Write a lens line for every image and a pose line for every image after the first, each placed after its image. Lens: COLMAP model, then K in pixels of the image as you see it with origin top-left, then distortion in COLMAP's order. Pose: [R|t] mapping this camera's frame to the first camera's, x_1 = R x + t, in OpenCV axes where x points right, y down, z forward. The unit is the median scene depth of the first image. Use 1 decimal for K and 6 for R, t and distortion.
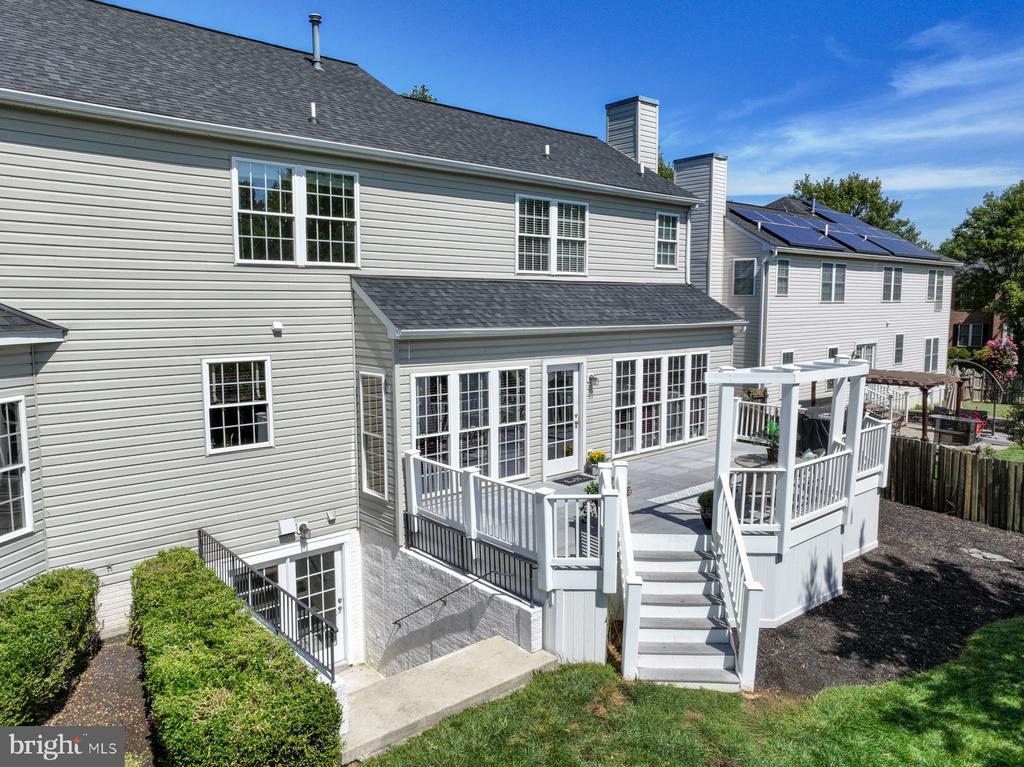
lens RADIAL K [[719.0, 0, 519.0], [0, 719.0, 382.2], [0, 0, 1]] dist [0.015331, 0.007060]
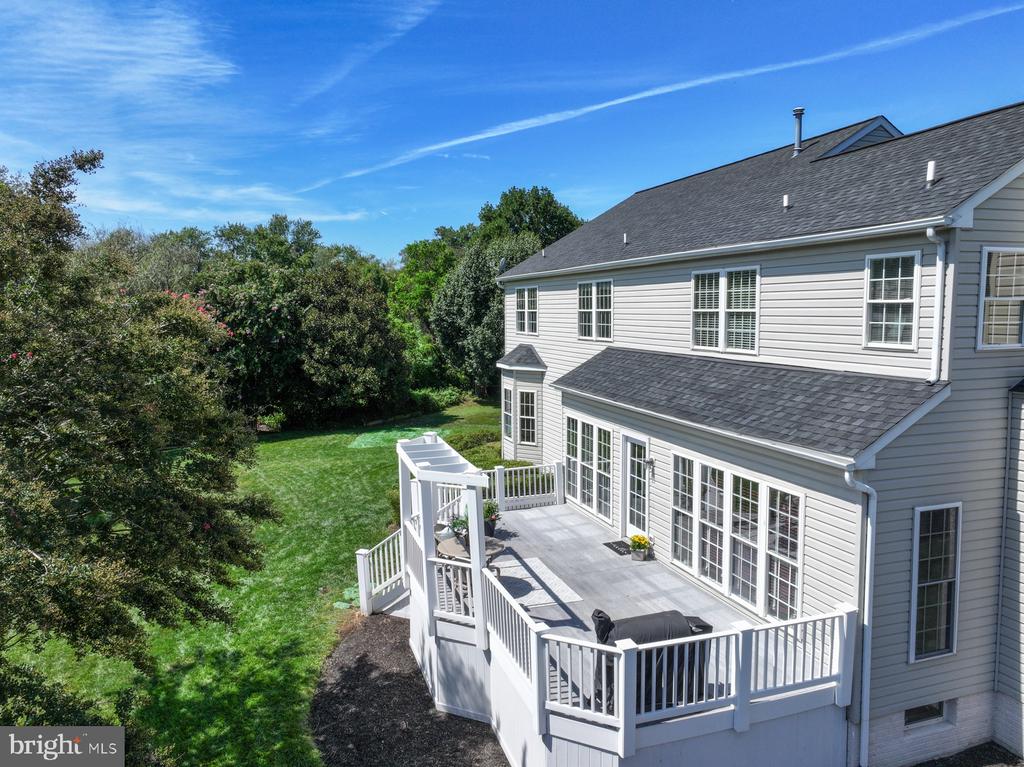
lens RADIAL K [[719.0, 0, 515.1], [0, 719.0, 390.5], [0, 0, 1]] dist [0.015331, 0.007060]
pose [[-0.376456, 0.105601, -0.920396, 1.211696], [-0.101150, 0.982858, 0.154139, -0.264836], [0.920896, 0.151125, -0.359321, 1.349066]]
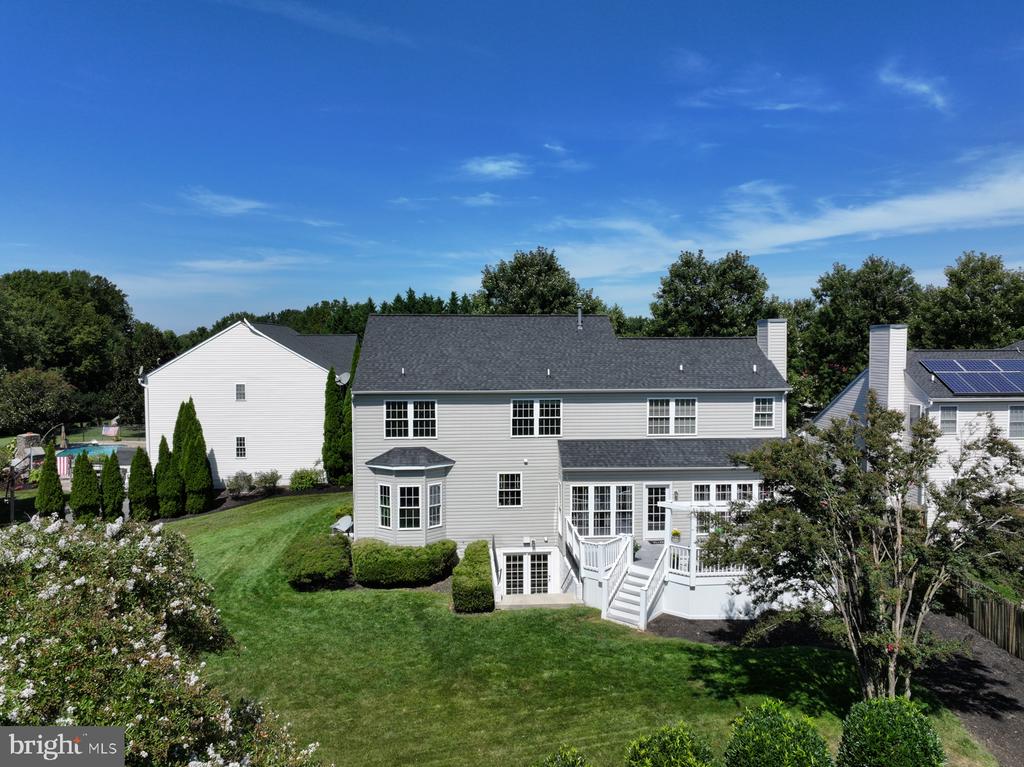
lens RADIAL K [[719.0, 0, 515.8], [0, 719.0, 385.5], [0, 0, 1]] dist [0.015331, 0.007060]
pose [[0.803477, 0.032865, -0.594428, 1.060448], [-0.065339, 0.997311, -0.033178, -0.237054], [0.591739, 0.065497, 0.803464, -1.012400]]
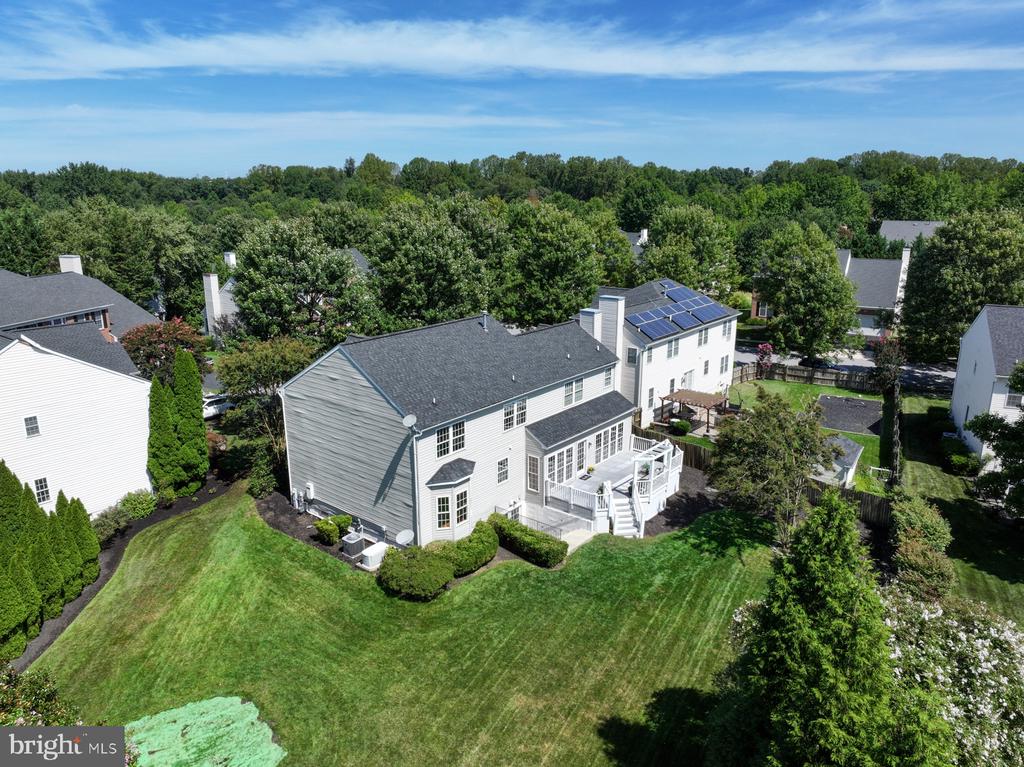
lens RADIAL K [[719.0, 0, 508.0], [0, 719.0, 381.9], [0, 0, 1]] dist [0.015331, 0.007060]
pose [[0.986313, -0.046601, 0.158160, -0.803501], [0.022049, 0.987892, 0.153571, -0.837231], [-0.163401, -0.147982, 0.975398, -2.111752]]
